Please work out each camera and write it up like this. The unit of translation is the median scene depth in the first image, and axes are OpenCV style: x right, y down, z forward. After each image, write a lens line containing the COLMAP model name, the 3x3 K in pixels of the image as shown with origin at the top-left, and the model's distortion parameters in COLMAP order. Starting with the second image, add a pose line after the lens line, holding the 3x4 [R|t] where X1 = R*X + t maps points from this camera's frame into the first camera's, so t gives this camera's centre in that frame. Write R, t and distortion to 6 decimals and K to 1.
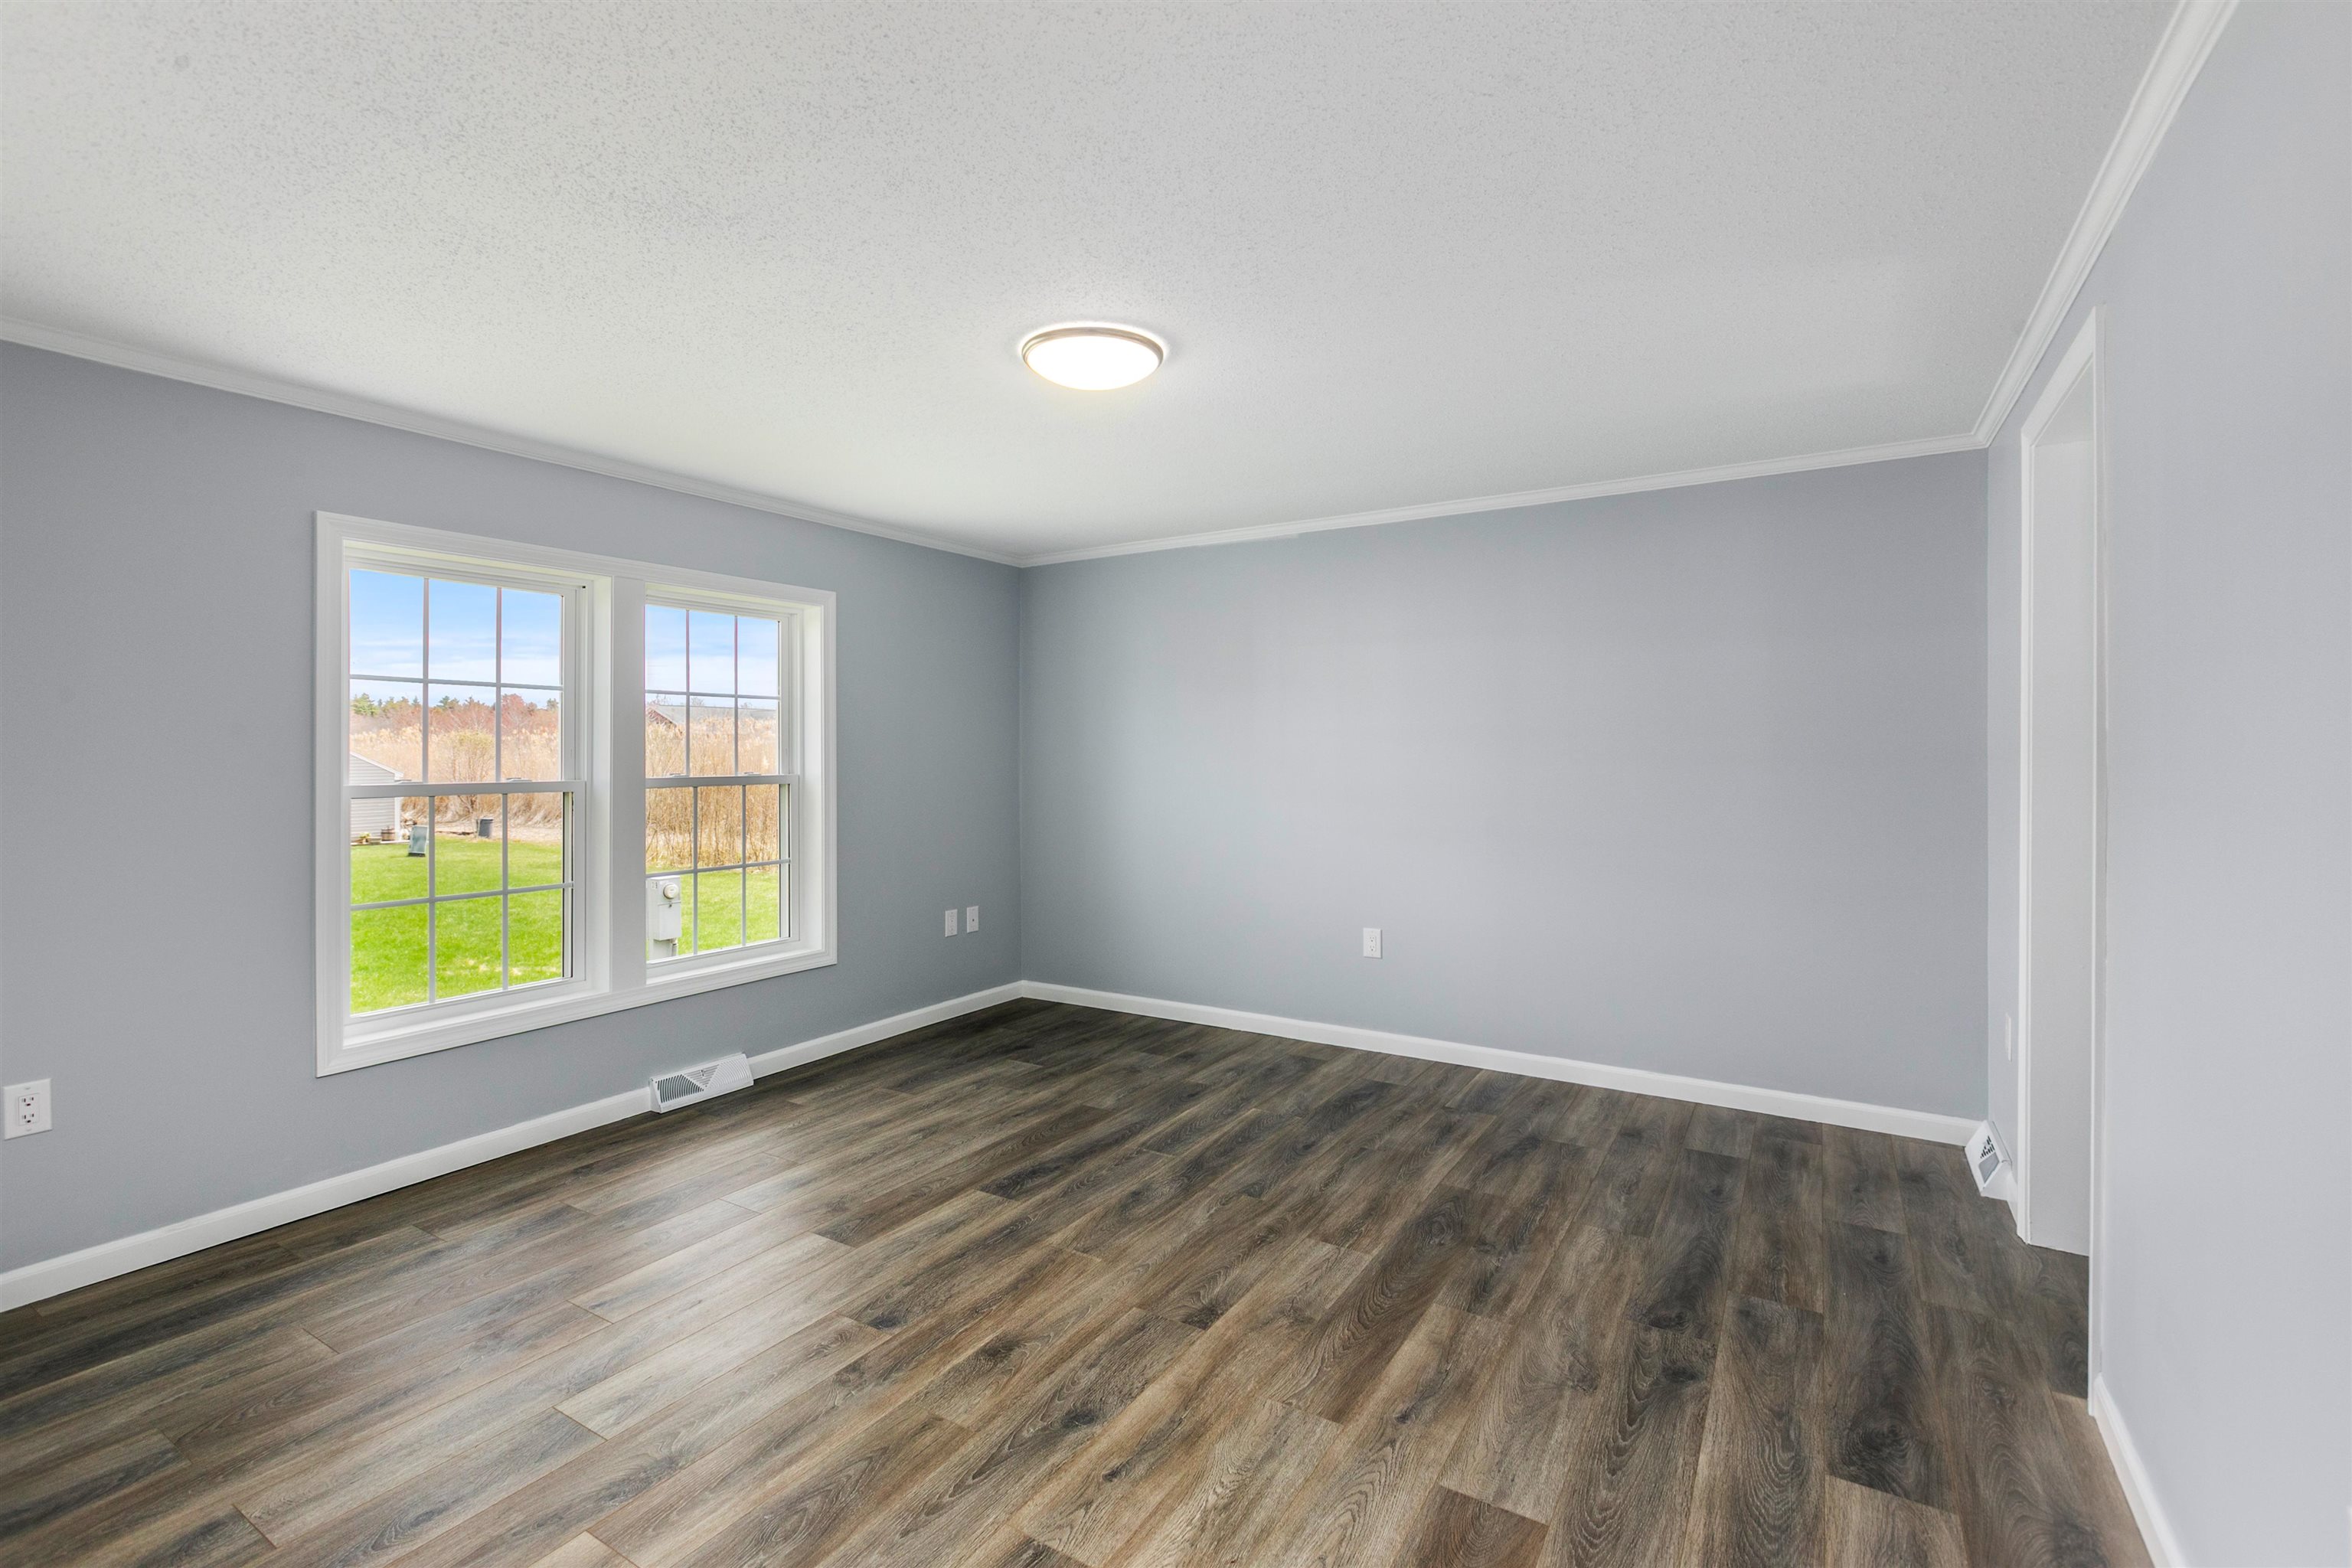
lens RADIAL K [[1044.9, 0, 1152.8], [0, 1044.9, 750.5], [0, 0, 1]] dist [-0.000485, -0.000528]
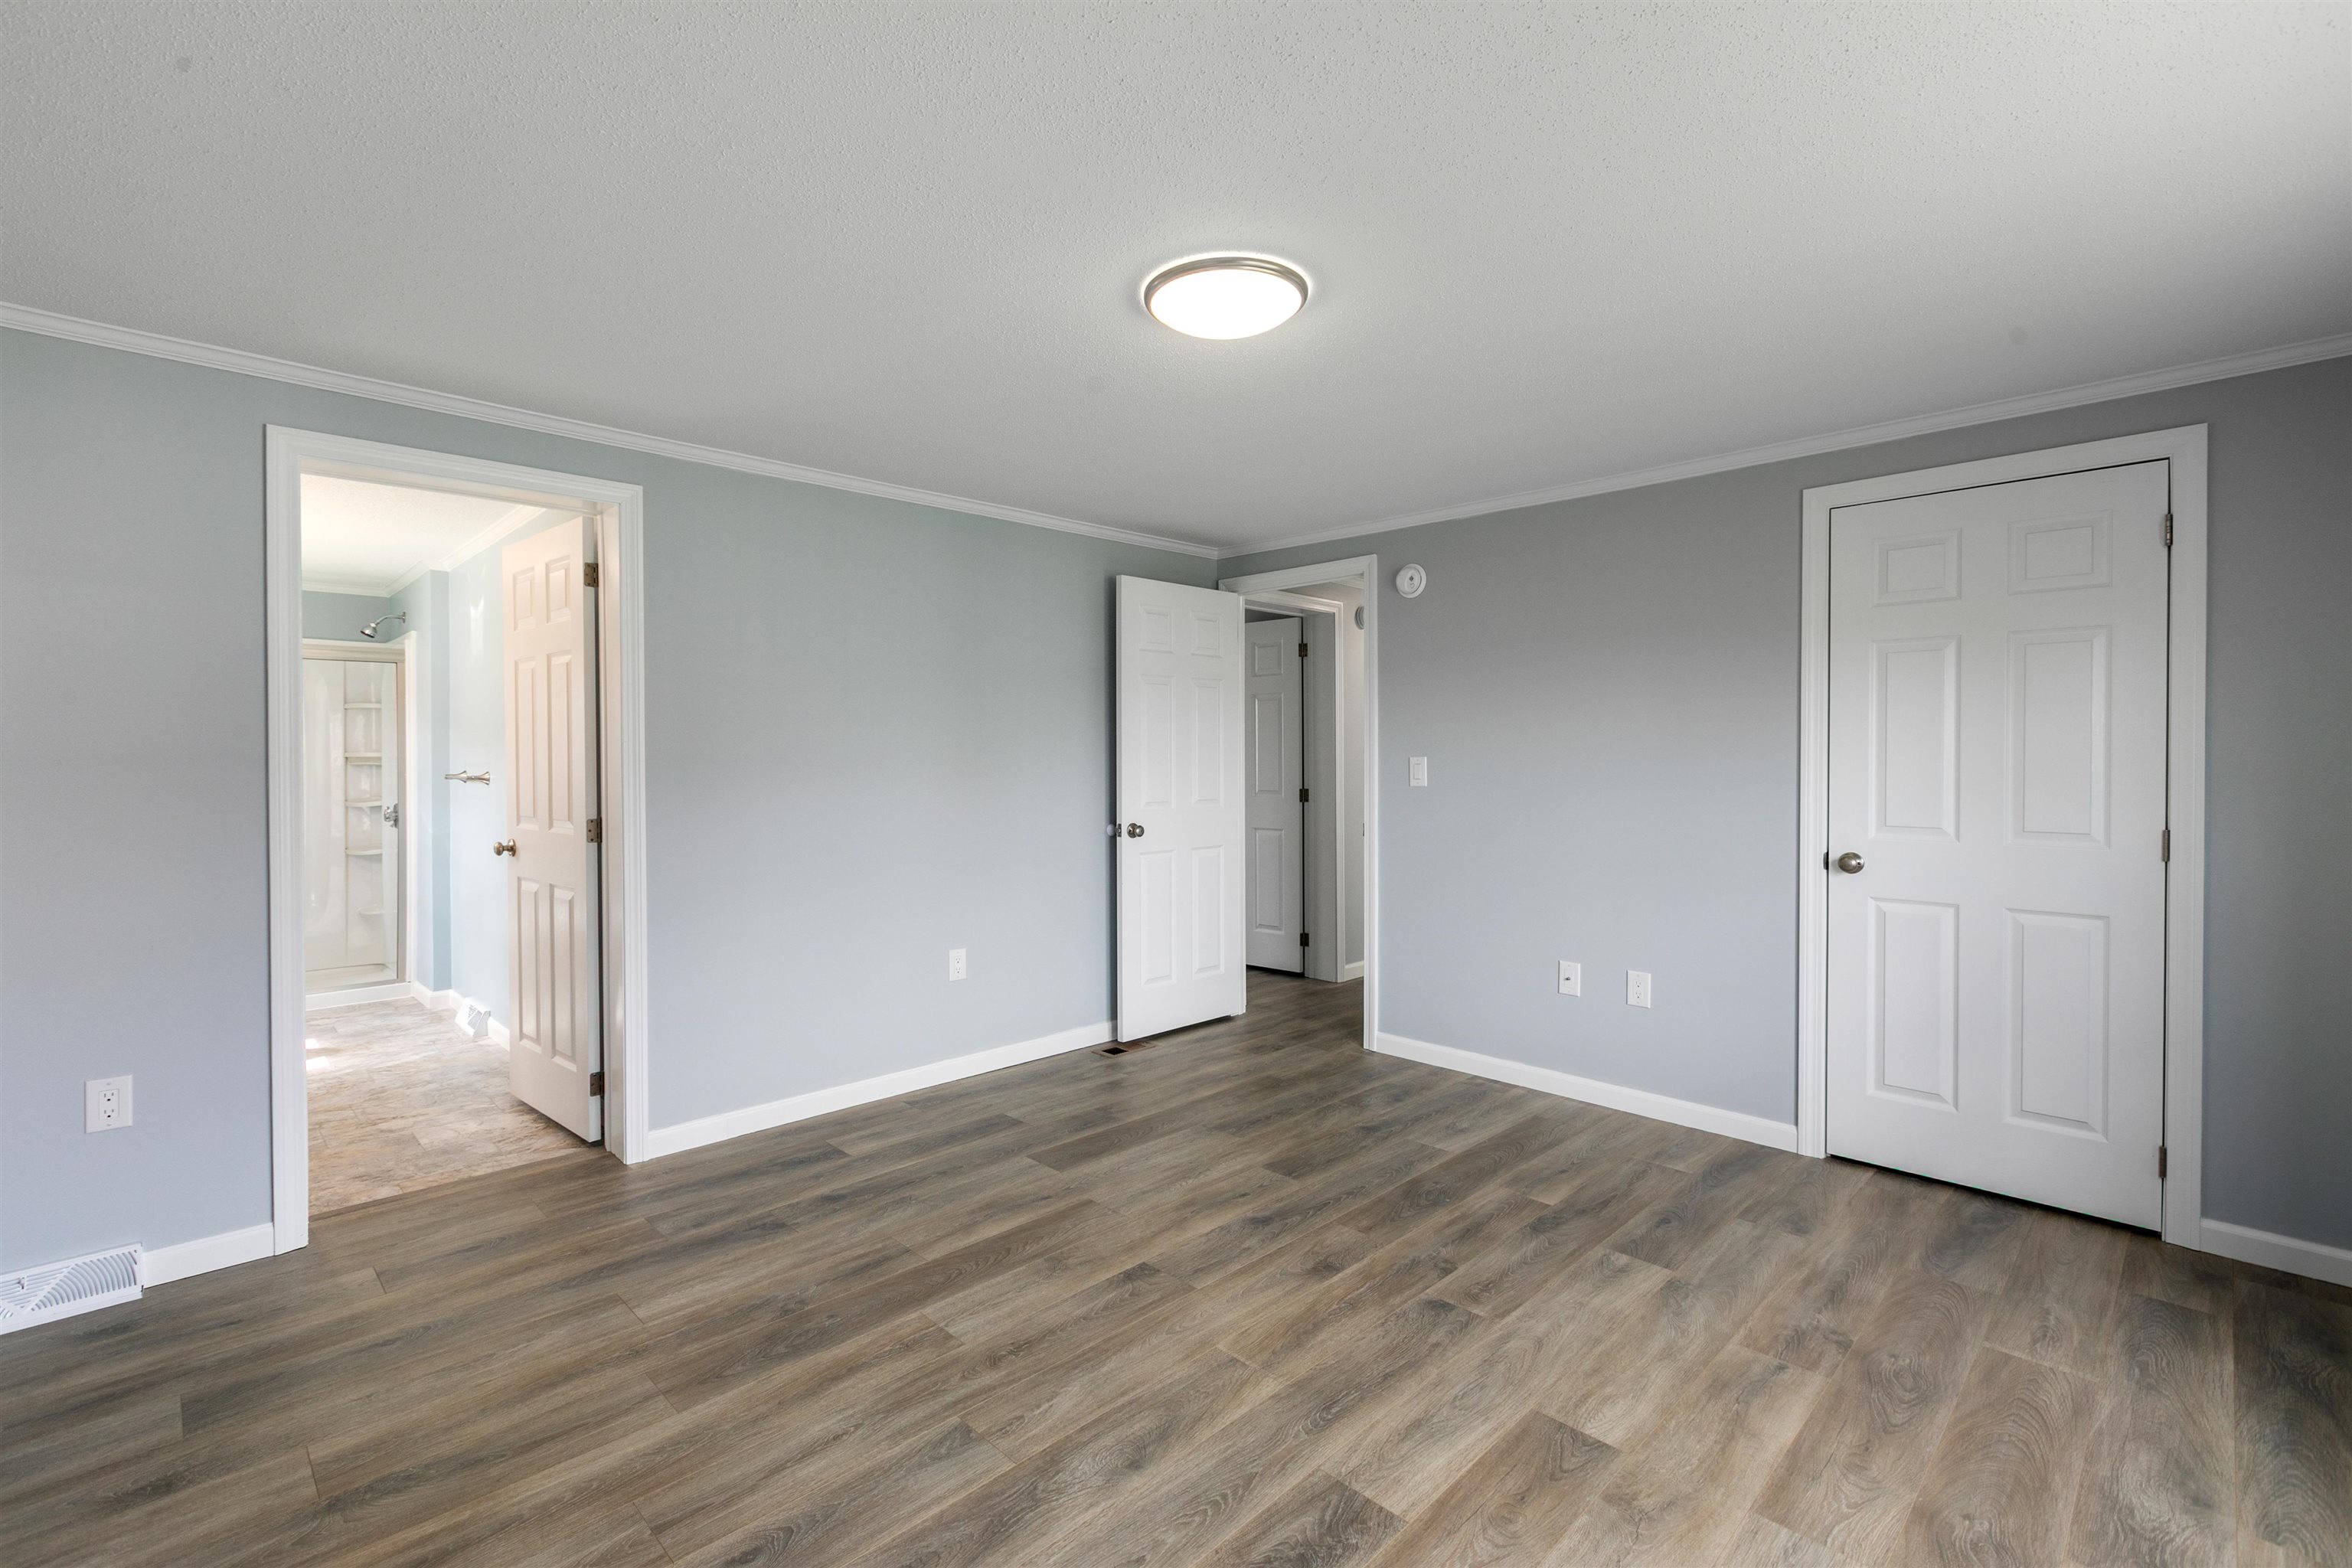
lens RADIAL K [[1044.9, 0, 1152.8], [0, 1044.9, 750.5], [0, 0, 1]] dist [-0.000485, -0.000528]
pose [[-0.972586, 0.004300, 0.232505, -0.209445], [0.002893, 0.999975, -0.006390, 0.003455], [-0.232527, -0.005542, -0.972574, 1.946881]]
